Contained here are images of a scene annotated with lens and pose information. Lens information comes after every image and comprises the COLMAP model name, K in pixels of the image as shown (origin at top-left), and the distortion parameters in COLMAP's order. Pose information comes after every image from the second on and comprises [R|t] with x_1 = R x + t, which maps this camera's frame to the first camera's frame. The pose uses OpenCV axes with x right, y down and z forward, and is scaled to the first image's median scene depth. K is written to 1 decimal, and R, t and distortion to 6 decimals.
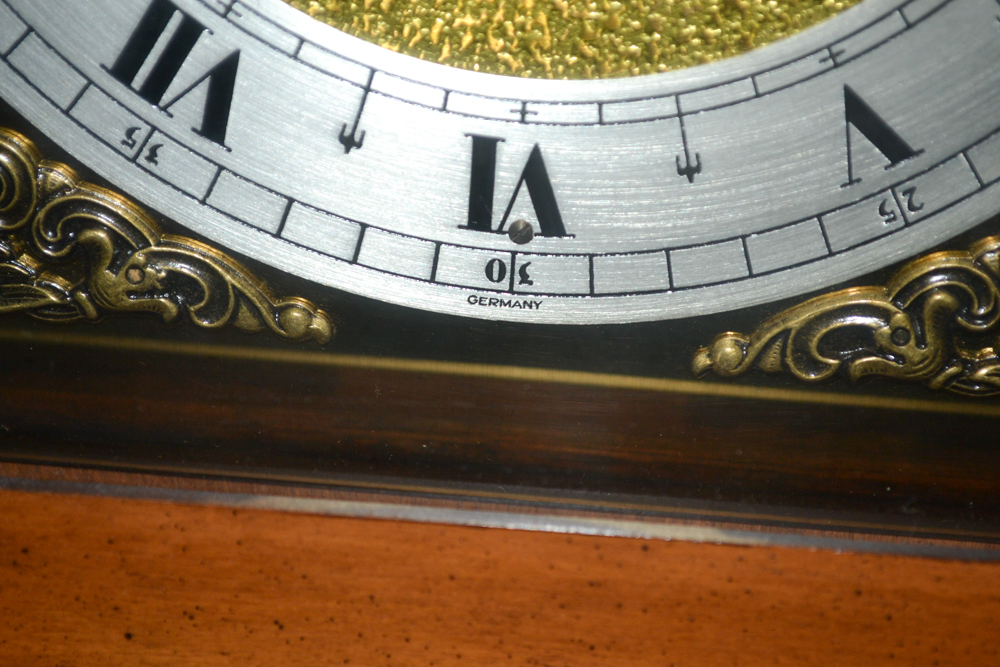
lens RADIAL K [[2348.0, 0, 503.6], [0, 2348.0, 333.7], [0, 0, 1]] dist [0.078119, 0.000000]
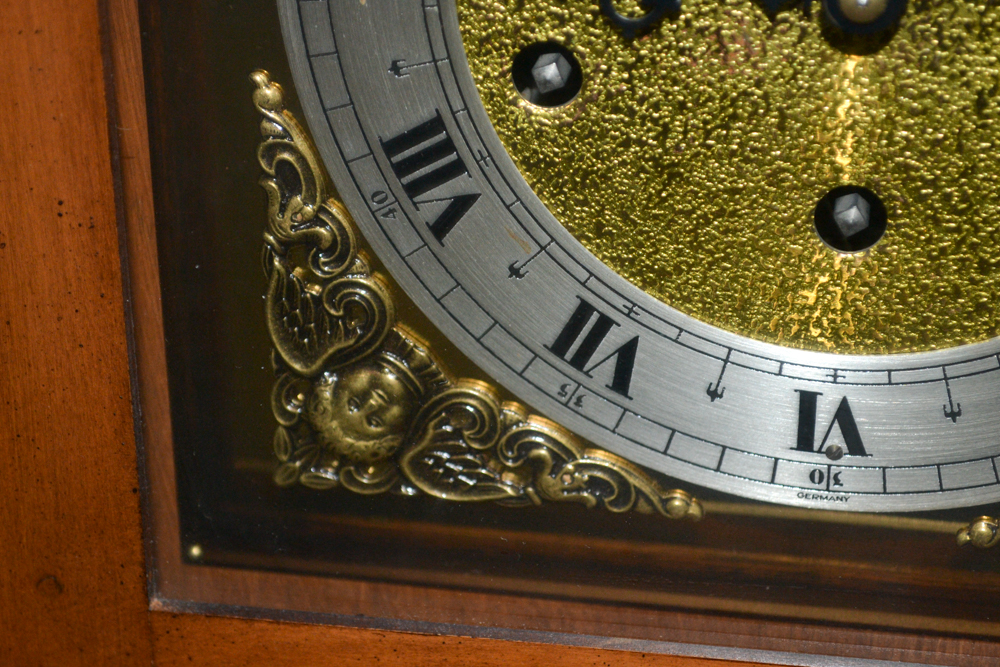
lens RADIAL K [[2348.0, 0, 500.7], [0, 2348.0, 342.0], [0, 0, 1]] dist [0.078119, 0.000000]
pose [[0.991292, -0.010934, -0.131231, -0.005442], [0.024484, 0.994474, 0.102087, -0.264551], [0.129389, -0.104411, 0.986082, -0.443194]]
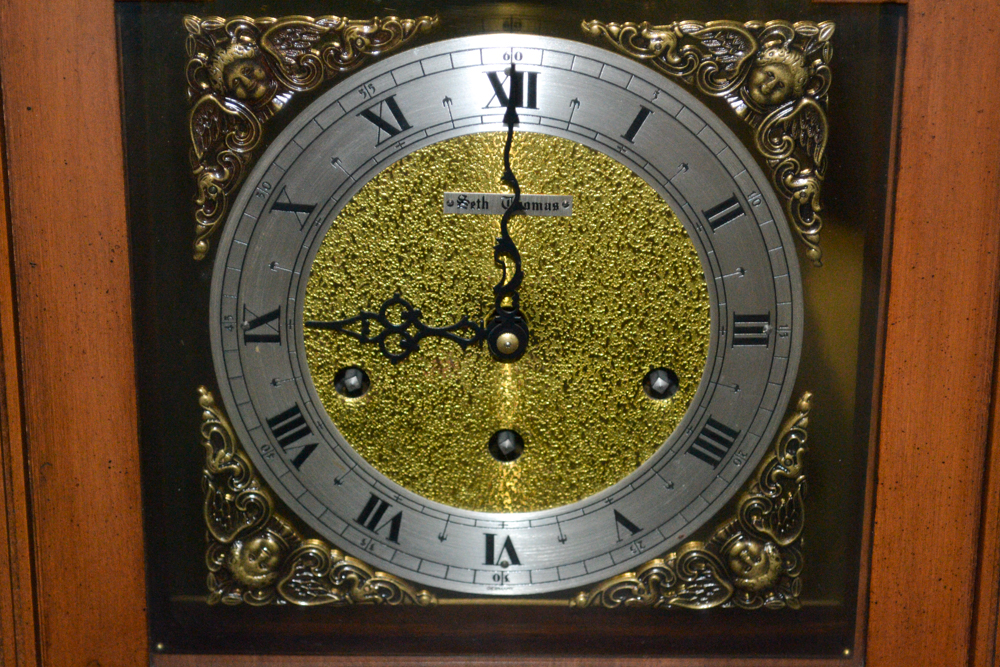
lens RADIAL K [[2348.0, 0, 502.0], [0, 2348.0, 335.4], [0, 0, 1]] dist [0.078119, 0.000000]
pose [[0.996469, -0.072514, 0.042313, -0.095331], [0.071397, 0.997073, 0.027347, -0.396075], [-0.044173, -0.024230, 0.998730, -1.809540]]
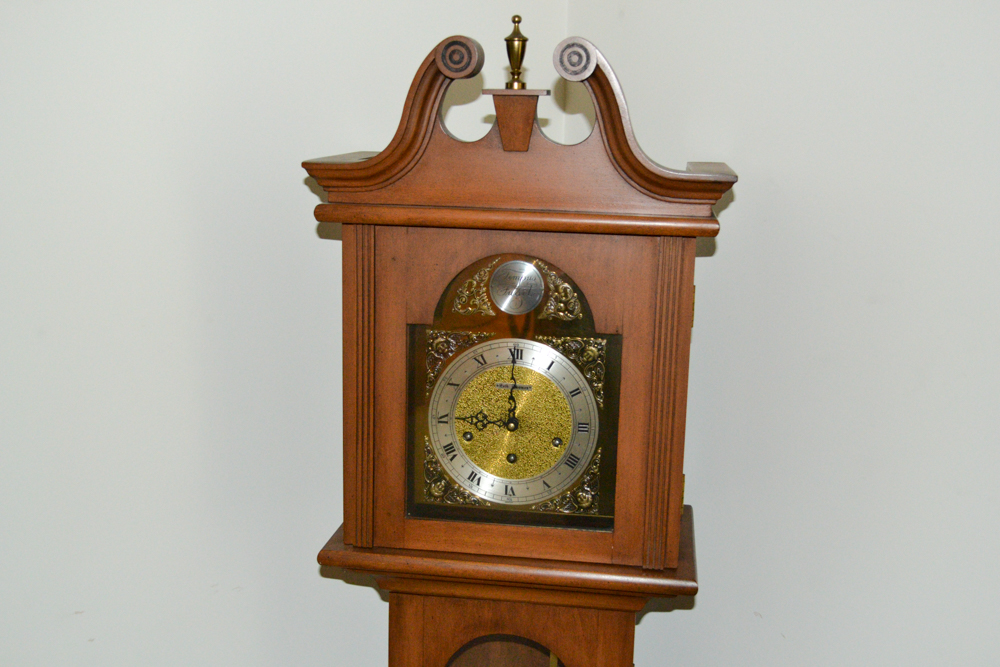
lens RADIAL K [[1203.9, 0, 490.1], [0, 1203.9, 330.3], [0, 0, 1]] dist [0.030417, 0.000000]
pose [[0.996059, -0.018262, -0.086787, 0.360847], [0.007006, 0.991713, -0.128278, -0.079741], [0.088411, 0.127165, 0.987934, -3.909388]]
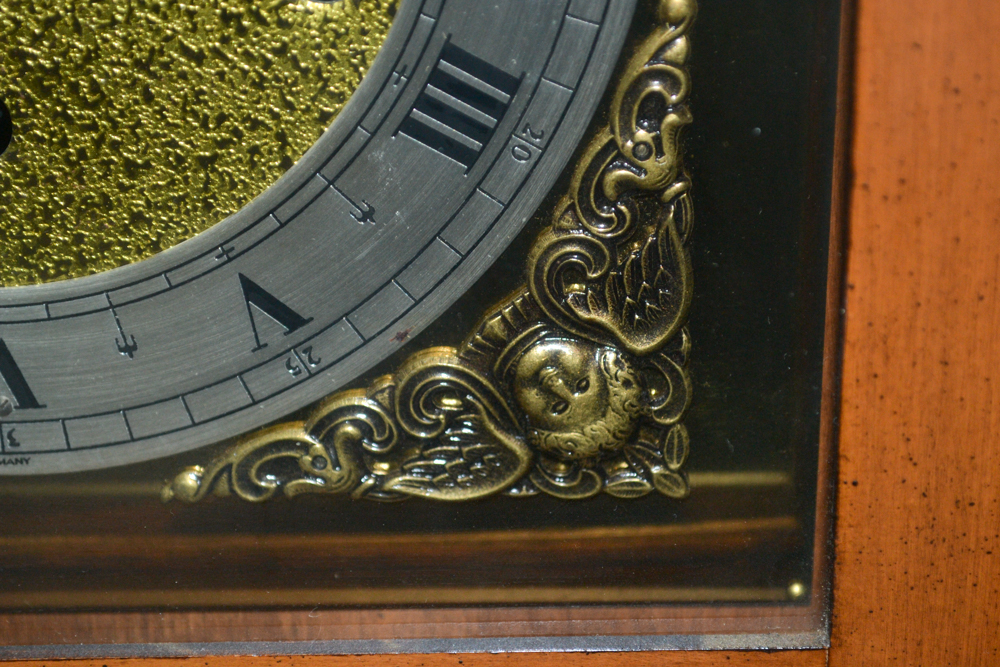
lens RADIAL K [[2184.7, 0, 496.3], [0, 2184.7, 331.0], [0, 0, 1]] dist [0.027809, 0.000000]
pose [[0.995766, -0.091679, 0.006746, 0.260744], [0.090775, 0.992215, 0.085263, -0.156944], [-0.014511, -0.084289, 0.996336, -0.133747]]
